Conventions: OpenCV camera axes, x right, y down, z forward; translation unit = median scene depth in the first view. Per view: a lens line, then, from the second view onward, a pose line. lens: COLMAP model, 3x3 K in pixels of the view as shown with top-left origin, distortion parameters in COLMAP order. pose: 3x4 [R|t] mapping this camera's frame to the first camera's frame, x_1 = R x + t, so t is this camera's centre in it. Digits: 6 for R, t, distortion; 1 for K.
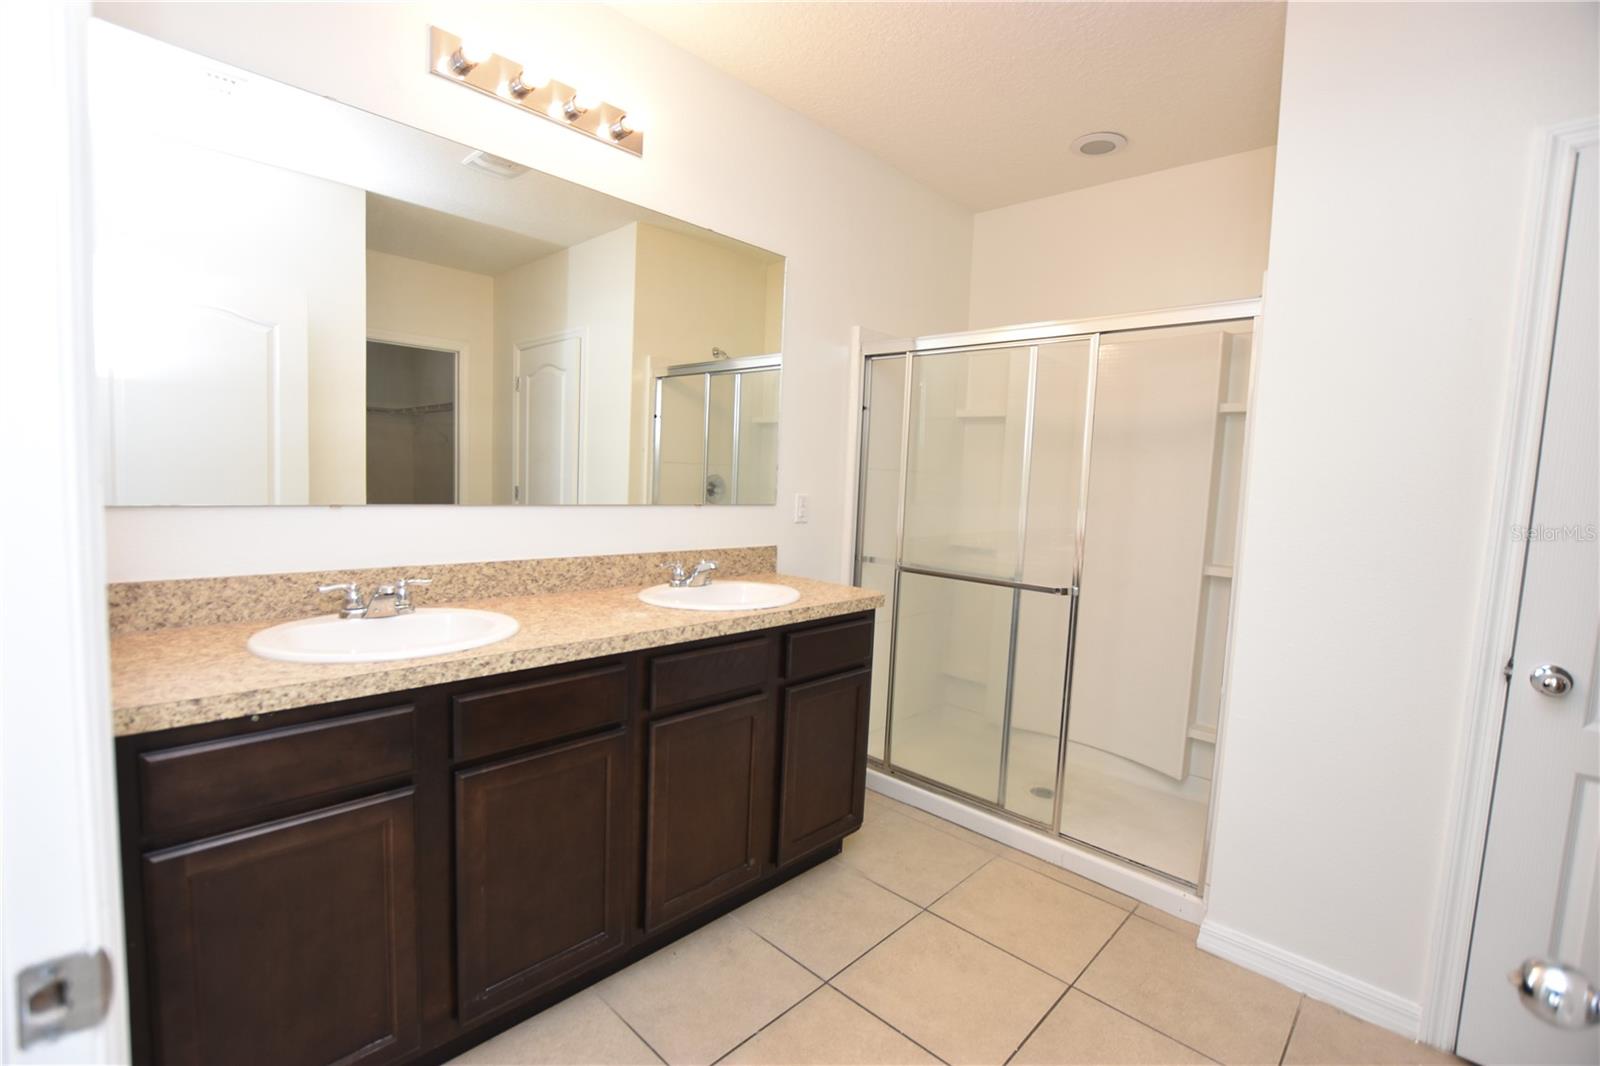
lens RADIAL K [[713.9, 0, 800.4], [0, 713.9, 539.0], [0, 0, 1]] dist [-0.022873, 0.003877]
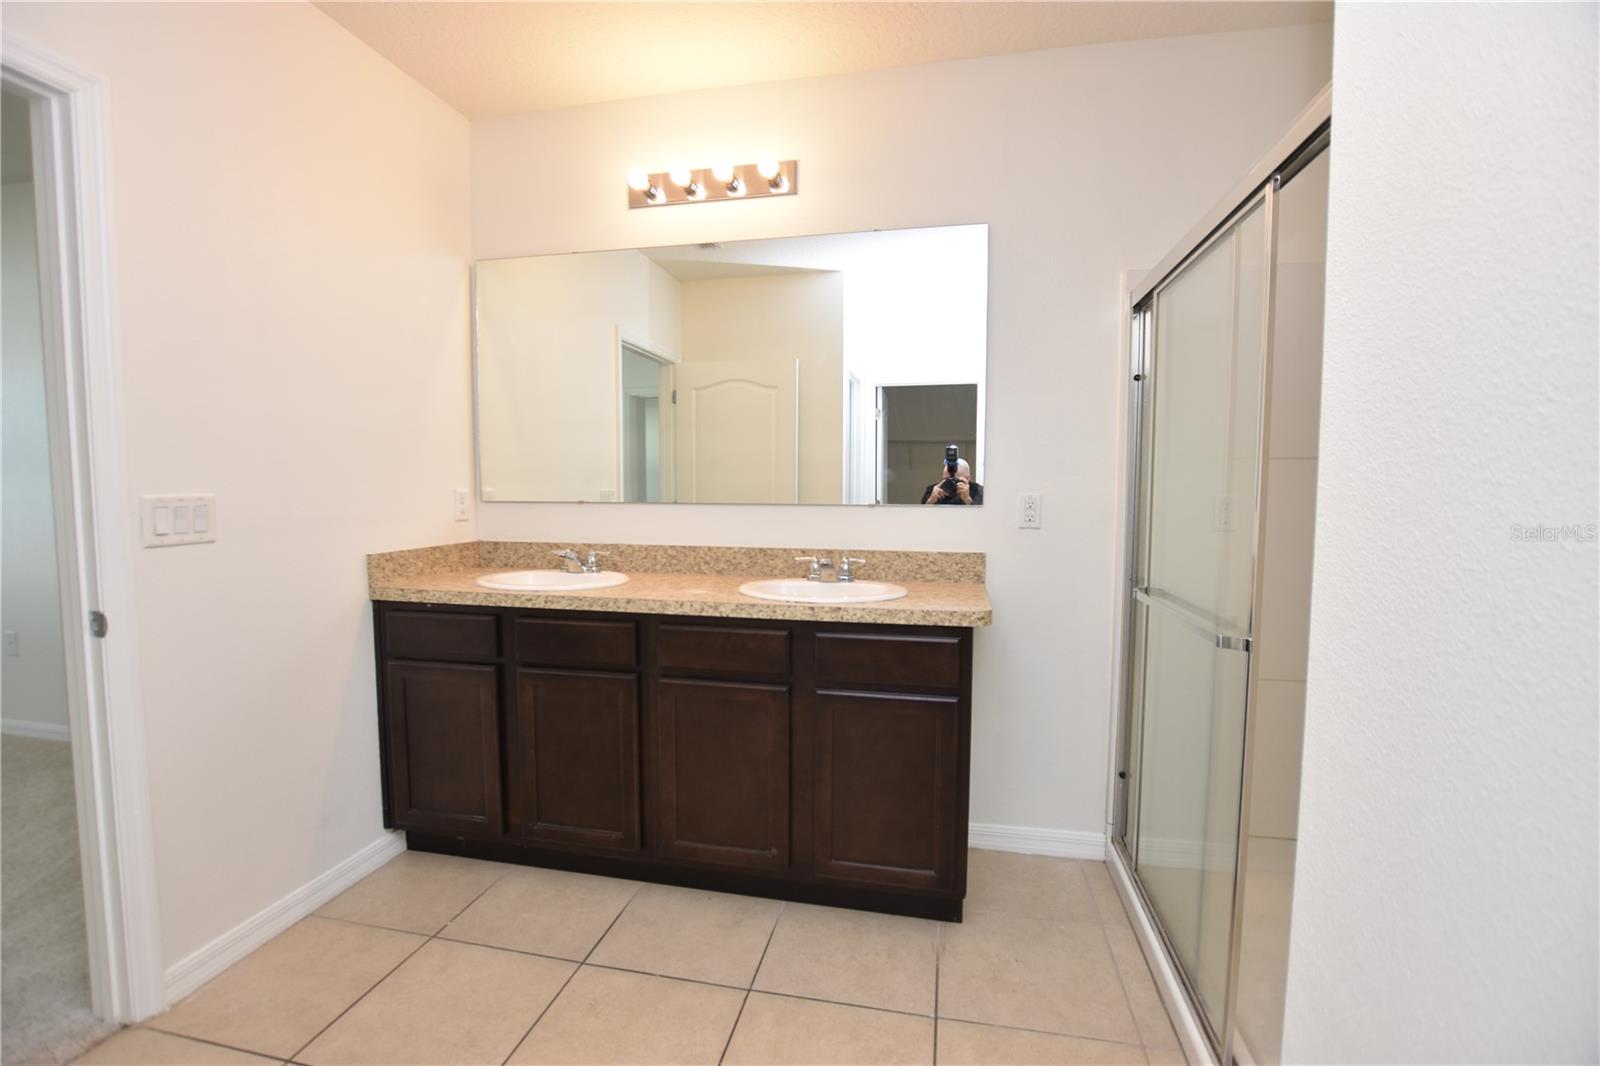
lens RADIAL K [[713.9, 0, 796.2], [0, 713.9, 543.6], [0, 0, 1]] dist [-0.022873, 0.003877]
pose [[0.521127, 0.025543, -0.853097, 0.816858], [-0.057986, 0.998302, -0.005531, 0.022364], [0.851507, 0.052350, 0.521724, 0.488637]]
